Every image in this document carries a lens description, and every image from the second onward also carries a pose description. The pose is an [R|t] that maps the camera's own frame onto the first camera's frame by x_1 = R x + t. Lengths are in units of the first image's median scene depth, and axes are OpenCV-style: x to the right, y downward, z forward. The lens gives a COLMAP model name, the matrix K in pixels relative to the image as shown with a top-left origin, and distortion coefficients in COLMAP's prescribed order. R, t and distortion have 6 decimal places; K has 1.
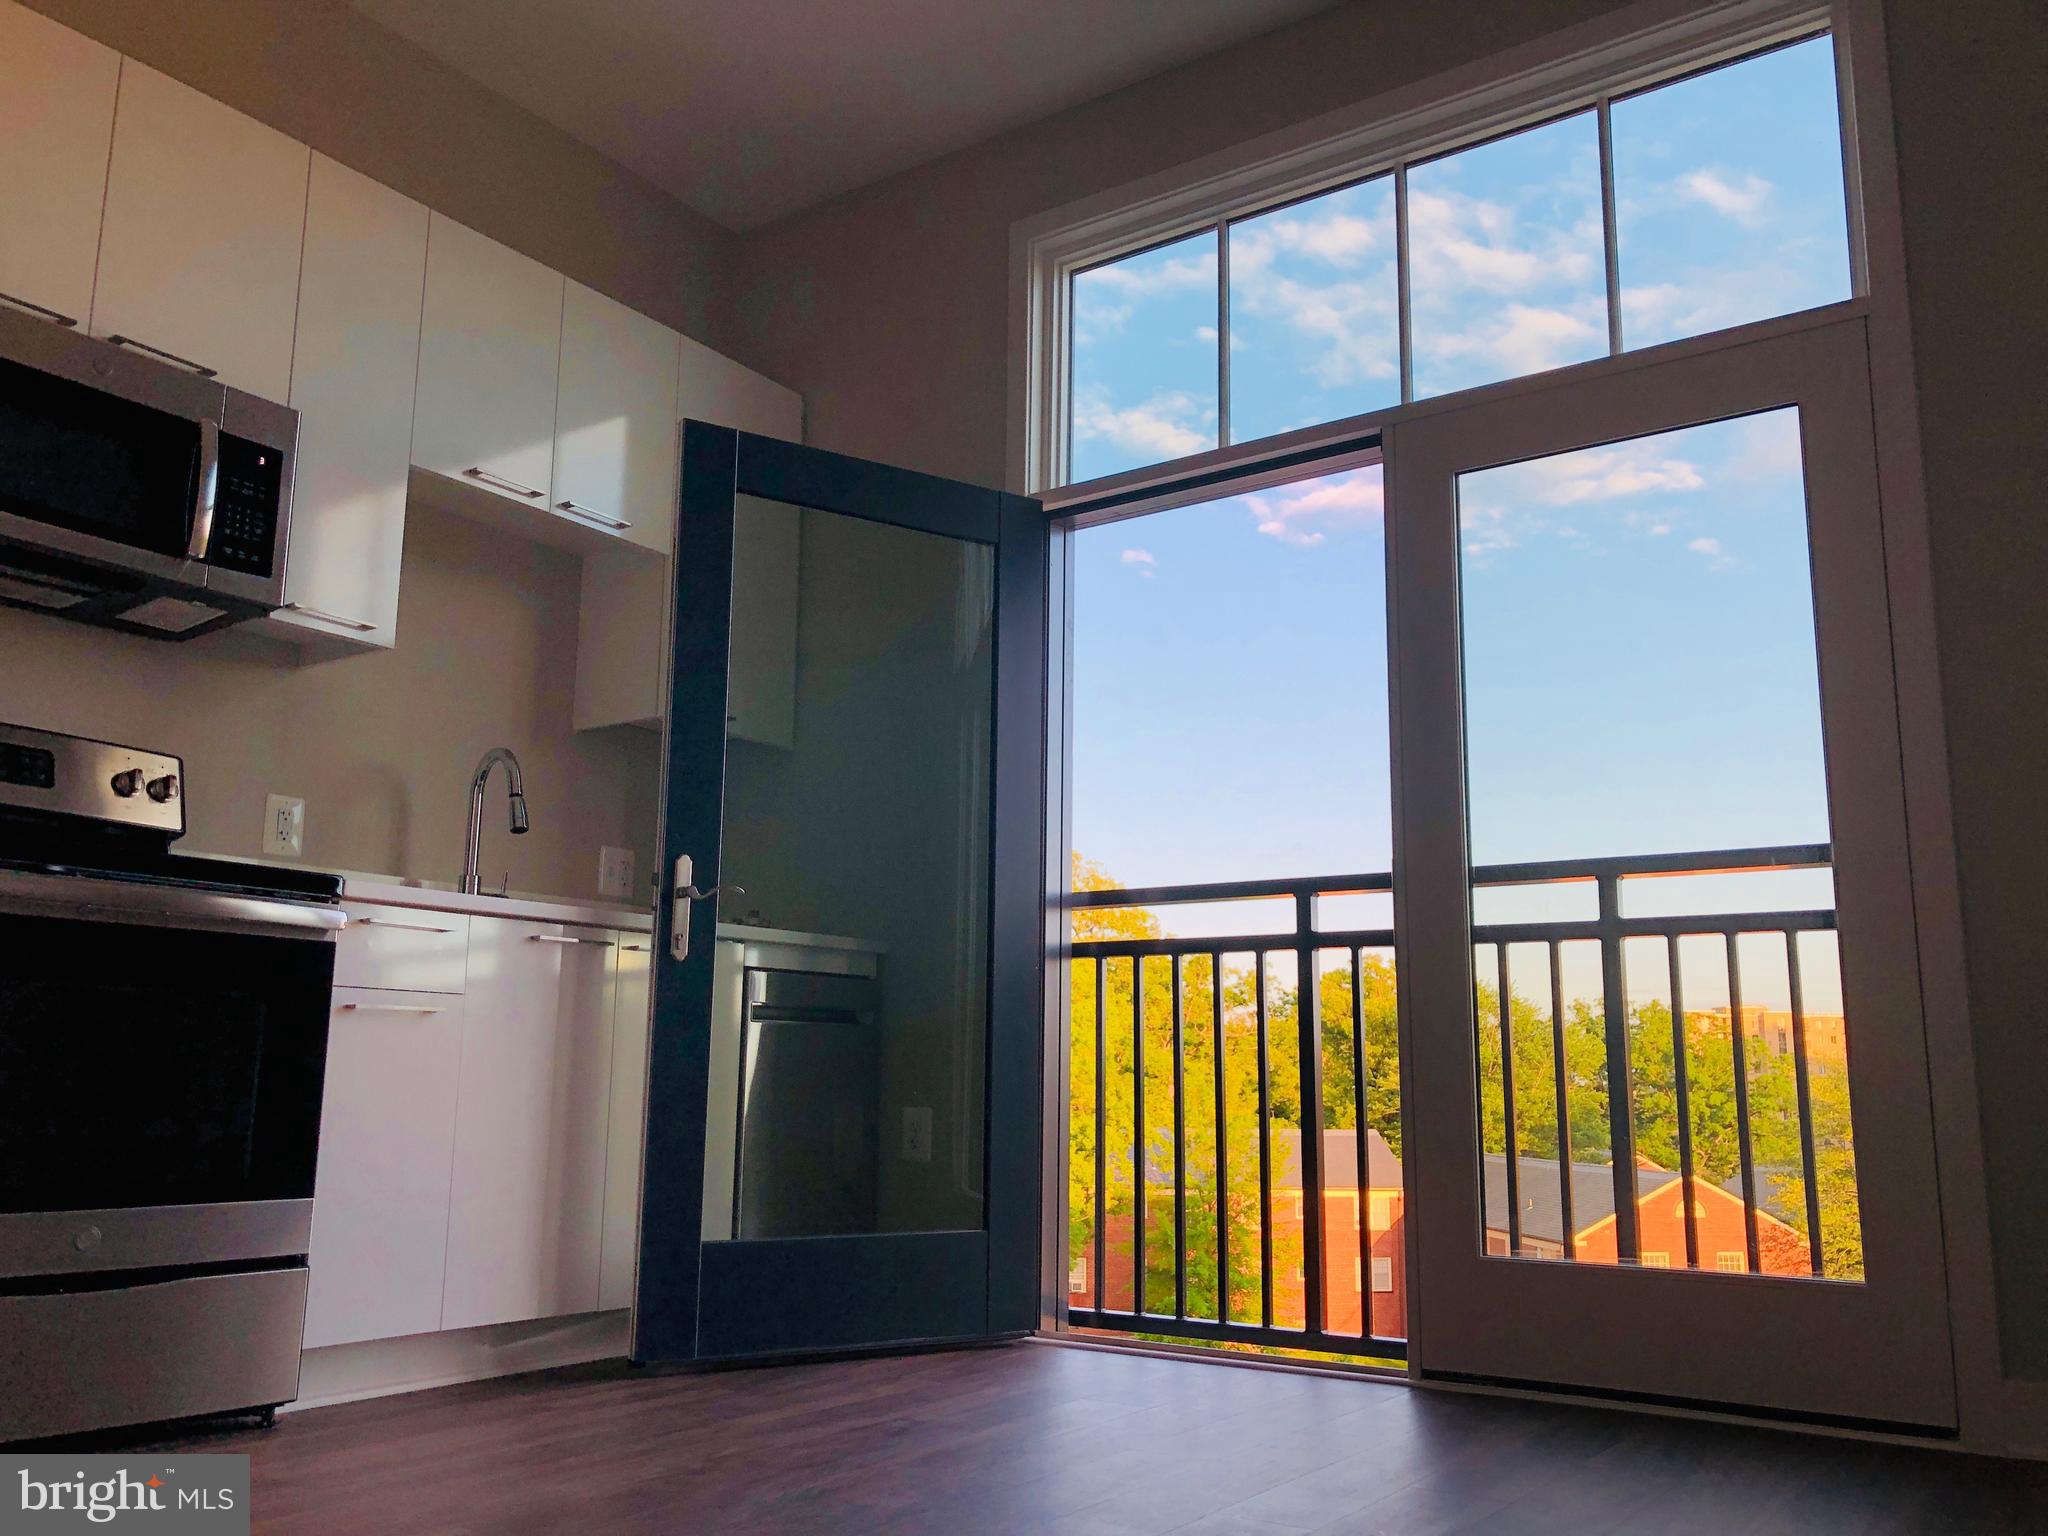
lens RADIAL K [[1664.2, 0, 1038.3], [0, 1664.2, 776.8], [0, 0, 1]] dist [0.045536, -0.043115]
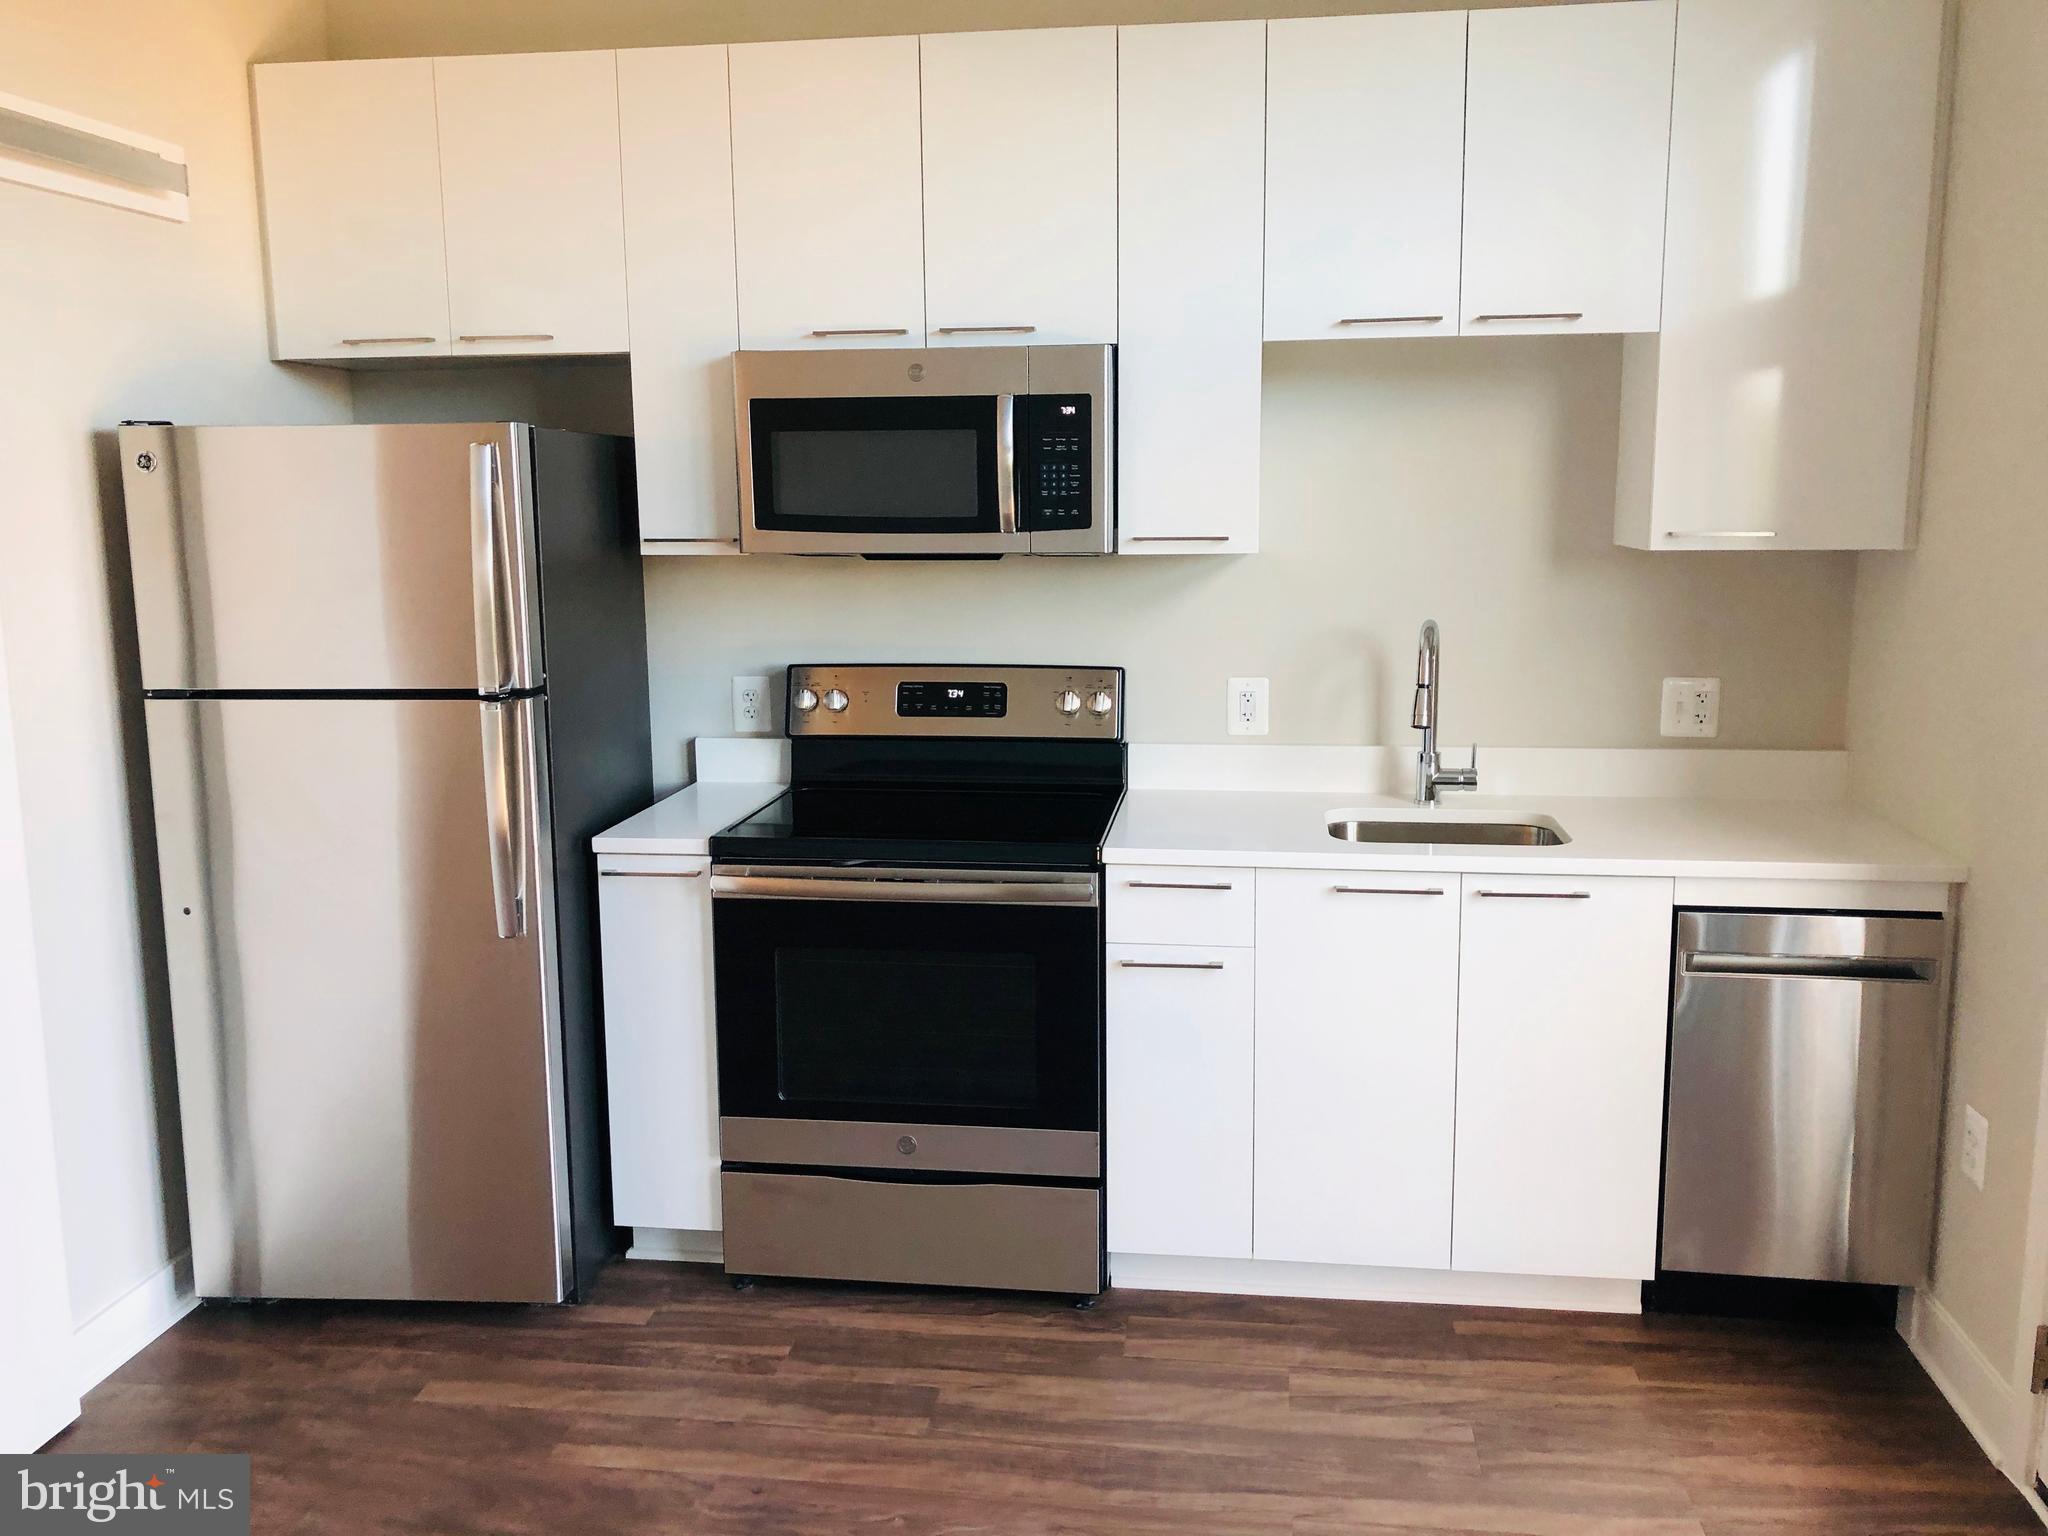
lens RADIAL K [[1664.2, 0, 1032.4], [0, 1664.2, 755.0], [0, 0, 1]] dist [0.045536, -0.043115]
pose [[0.459903, 0.128023, -0.878692, 0.418804], [0.175045, 0.957064, 0.231059, -0.216133], [0.870545, -0.260076, 0.417746, 0.481459]]
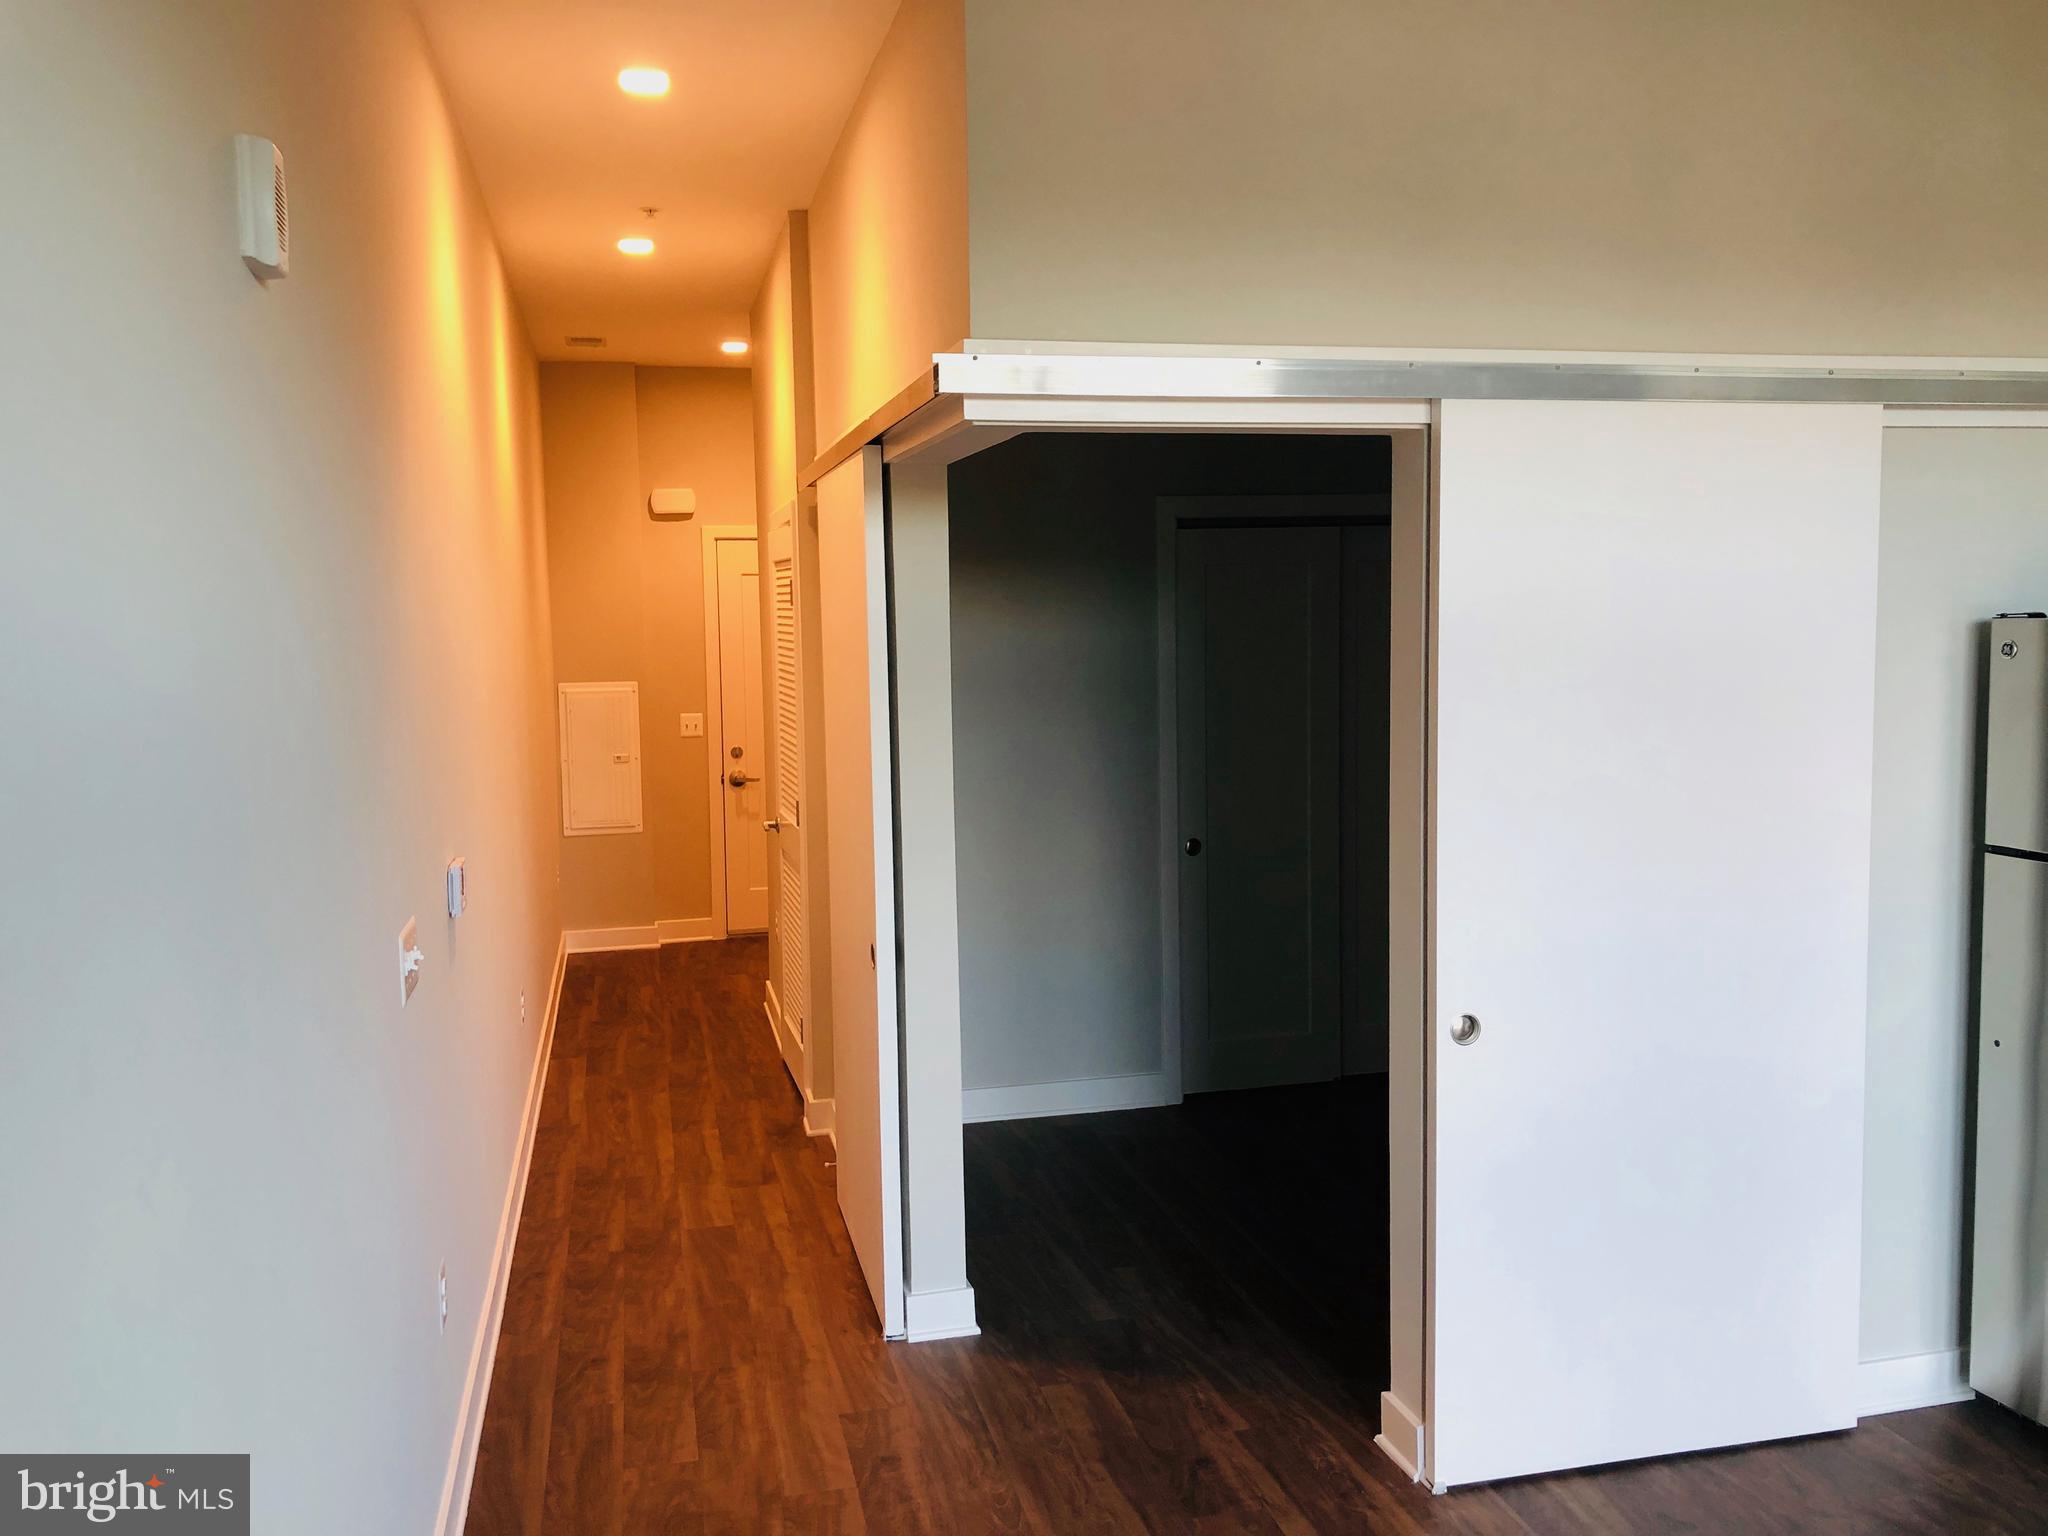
lens RADIAL K [[1664.2, 0, 1029.9], [0, 1664.2, 753.5], [0, 0, 1]] dist [0.045536, -0.043115]
pose [[-0.660760, 0.069551, -0.747368, 0.563536], [0.149724, 0.987901, -0.040437, -0.226658], [0.735513, -0.138618, -0.663178, 0.713834]]
